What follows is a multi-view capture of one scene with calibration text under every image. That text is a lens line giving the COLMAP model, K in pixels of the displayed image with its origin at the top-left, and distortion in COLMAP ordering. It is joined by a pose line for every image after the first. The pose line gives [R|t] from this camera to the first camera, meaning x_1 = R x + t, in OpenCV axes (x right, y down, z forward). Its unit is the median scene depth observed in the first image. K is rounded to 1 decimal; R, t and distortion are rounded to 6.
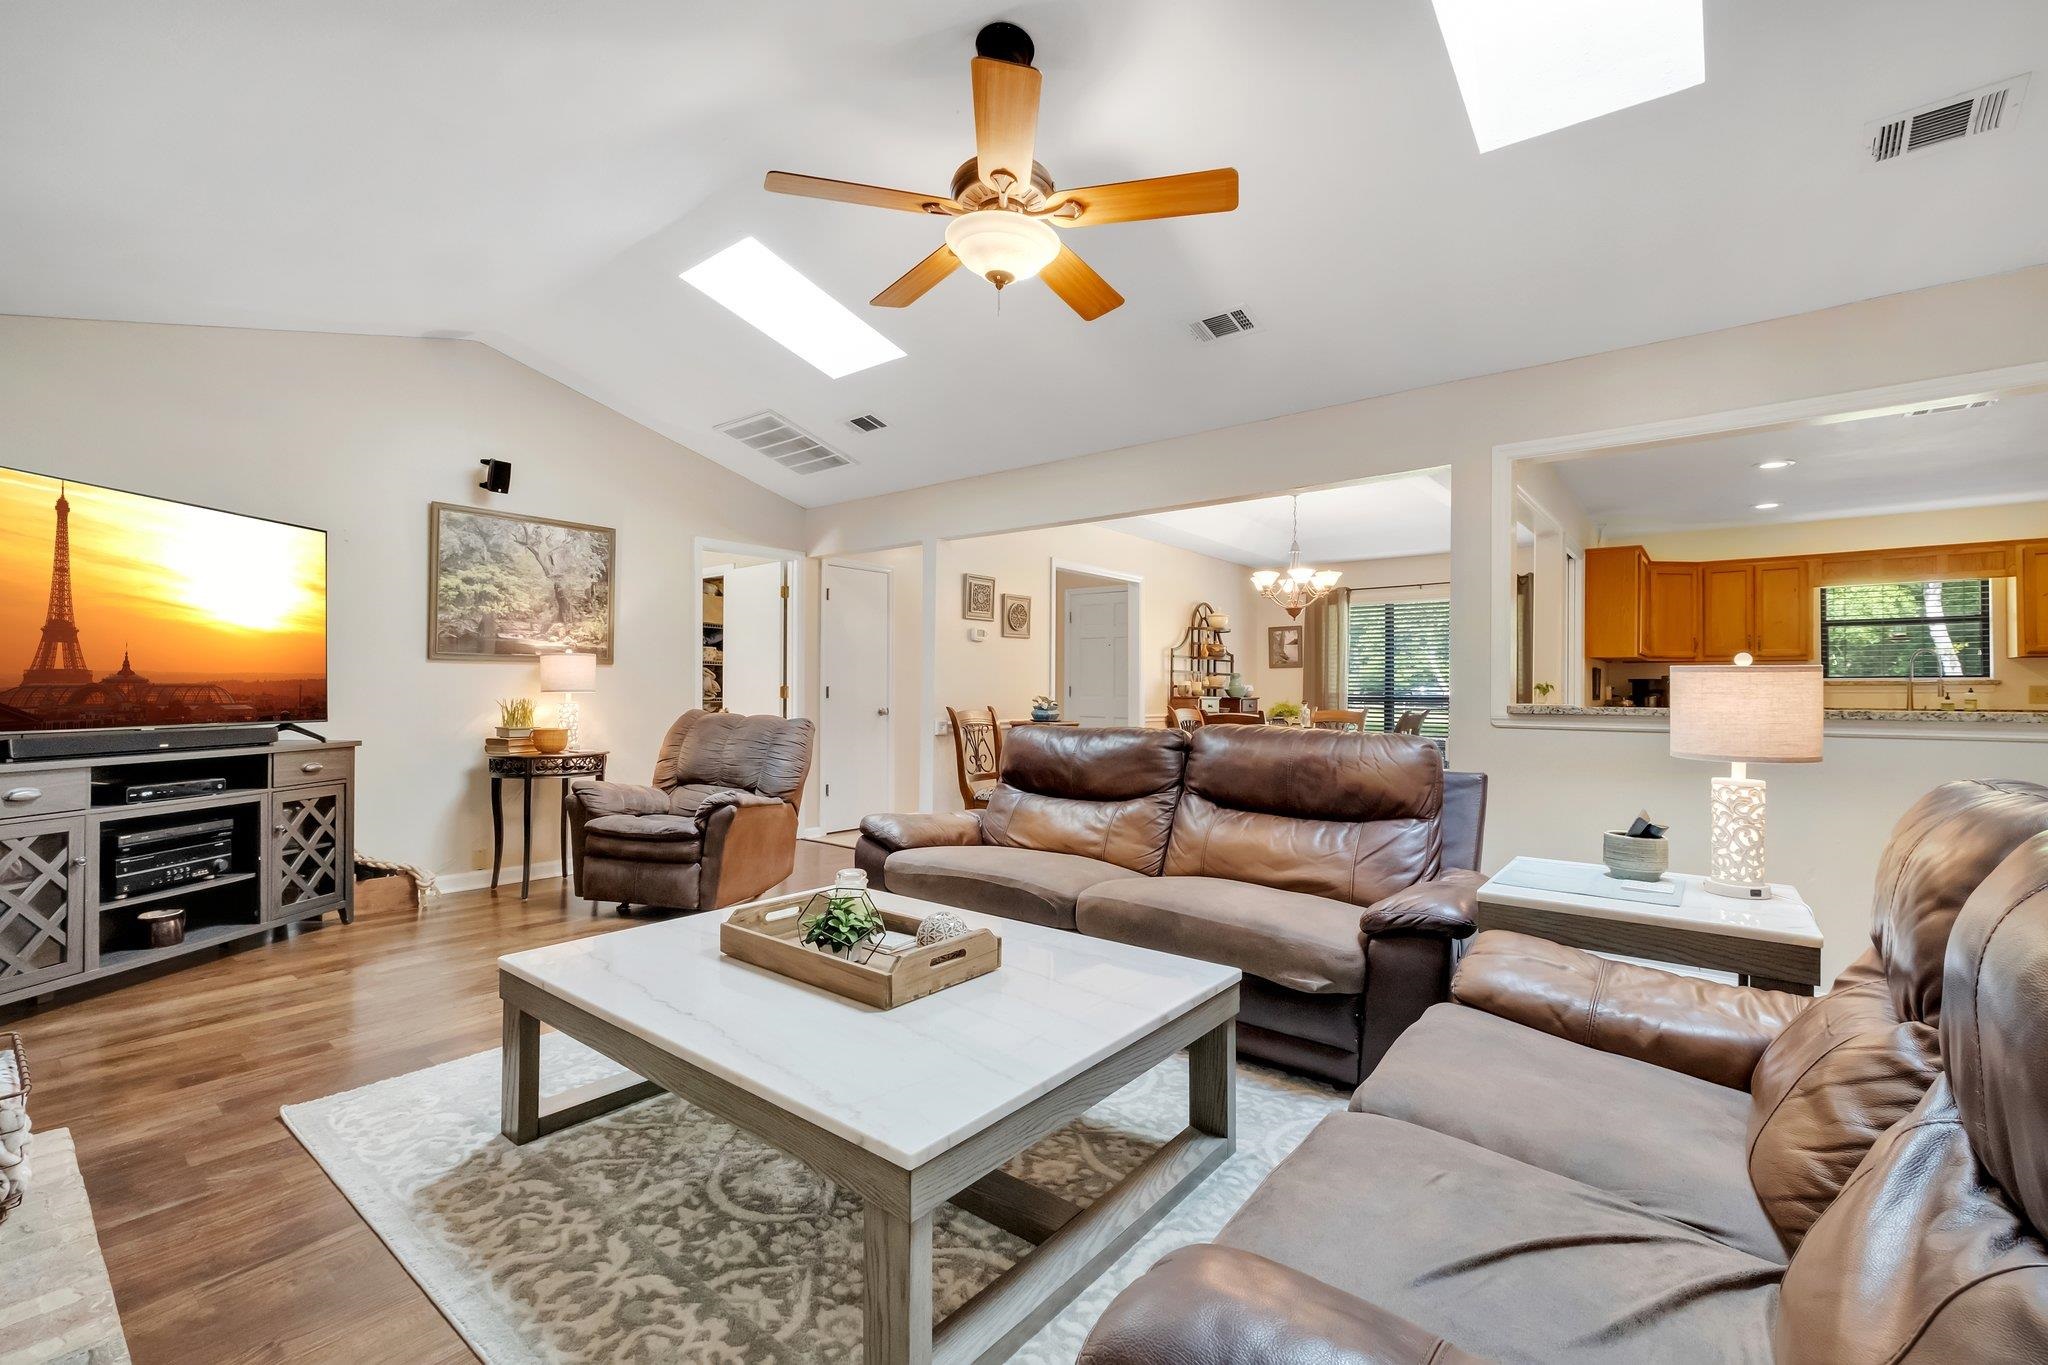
lens RADIAL K [[884.8, 0, 1026.3], [0, 884.8, 686.7], [0, 0, 1]] dist [-0.004338, 0.000014]
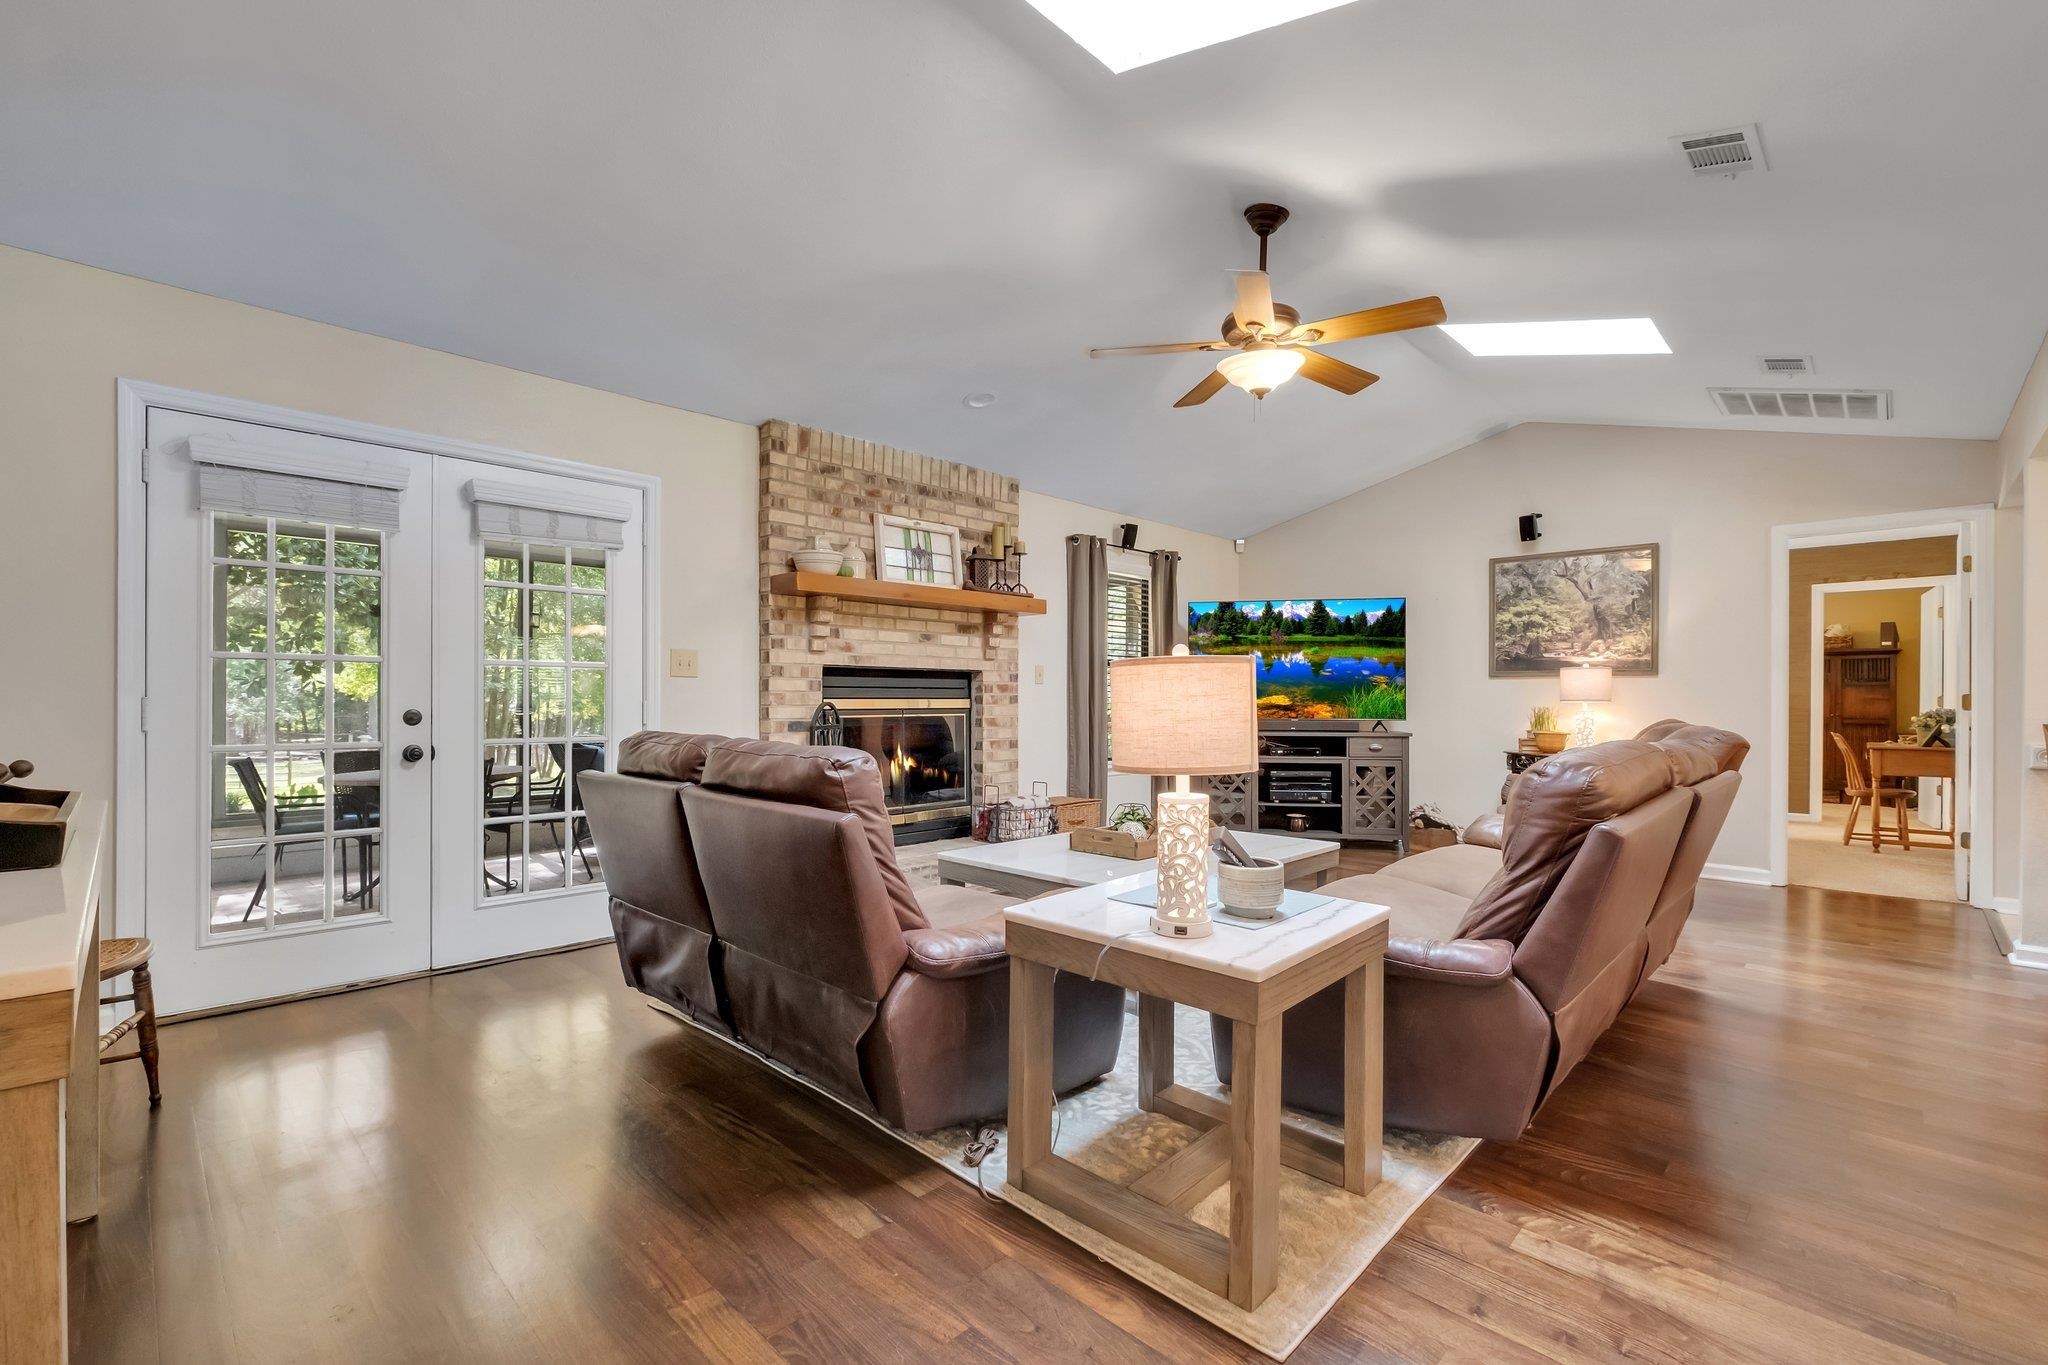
lens RADIAL K [[884.8, 0, 1003.7], [0, 884.8, 698.3], [0, 0, 1]] dist [-0.004338, 0.000014]
pose [[-0.109059, -0.003625, -0.994029, 0.656626], [0.000465, 0.999993, -0.003698, 0.005160], [0.994035, -0.000866, -0.109057, 0.369987]]
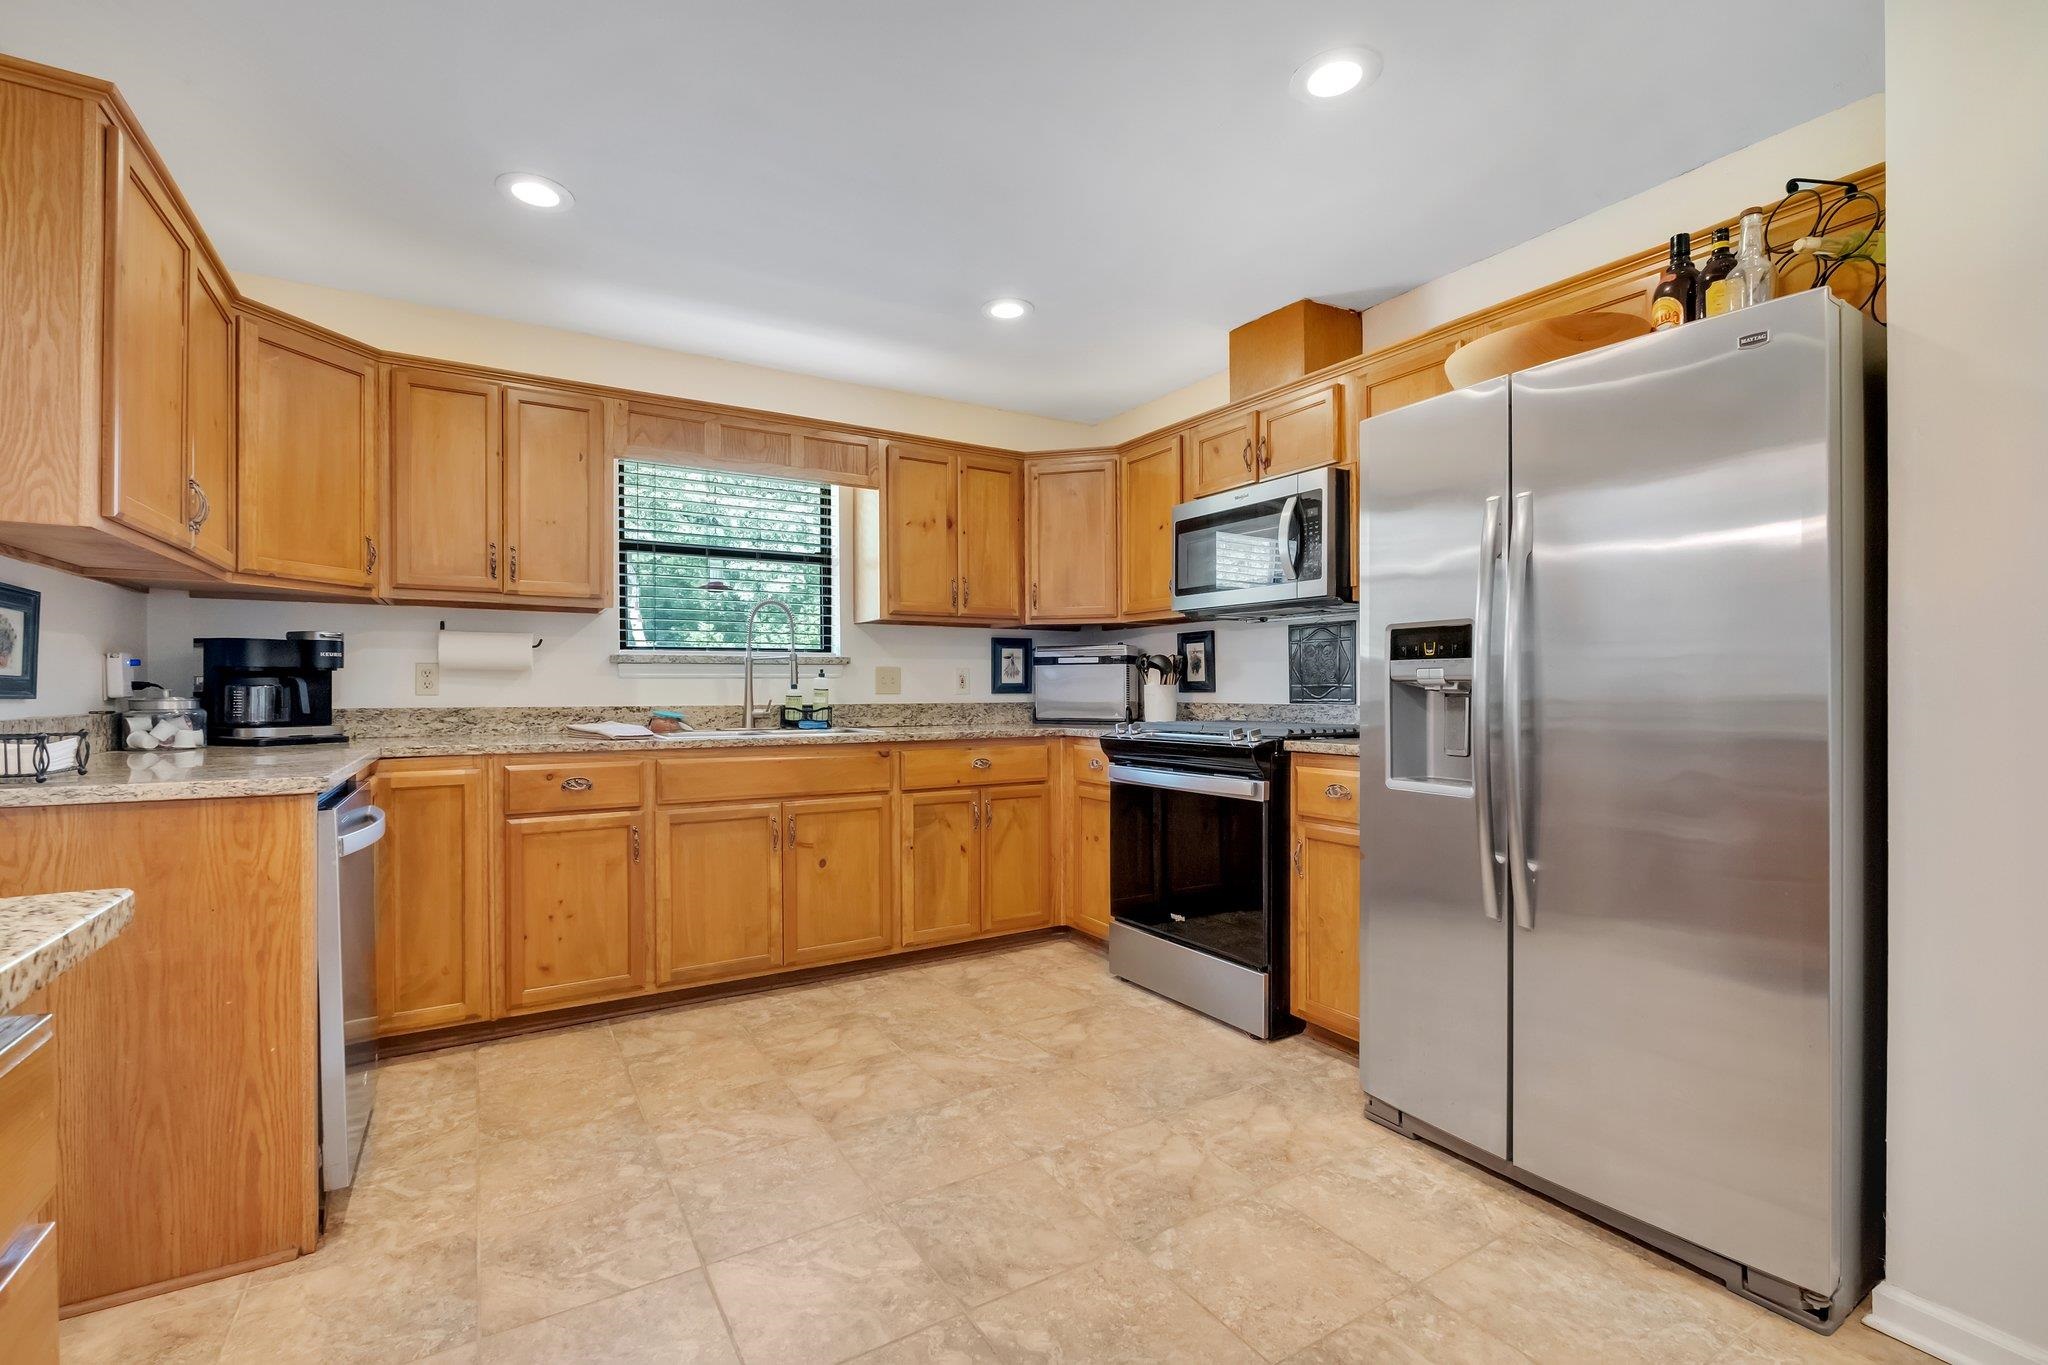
lens RADIAL K [[884.8, 0, 999.5], [0, 884.8, 687.2], [0, 0, 1]] dist [-0.004338, 0.000014]
pose [[0.354928, -0.005344, 0.934878, 0.643536], [-0.003170, 0.999971, 0.006920, 0.010975], [-0.934888, -0.005420, 0.354901, 0.786484]]
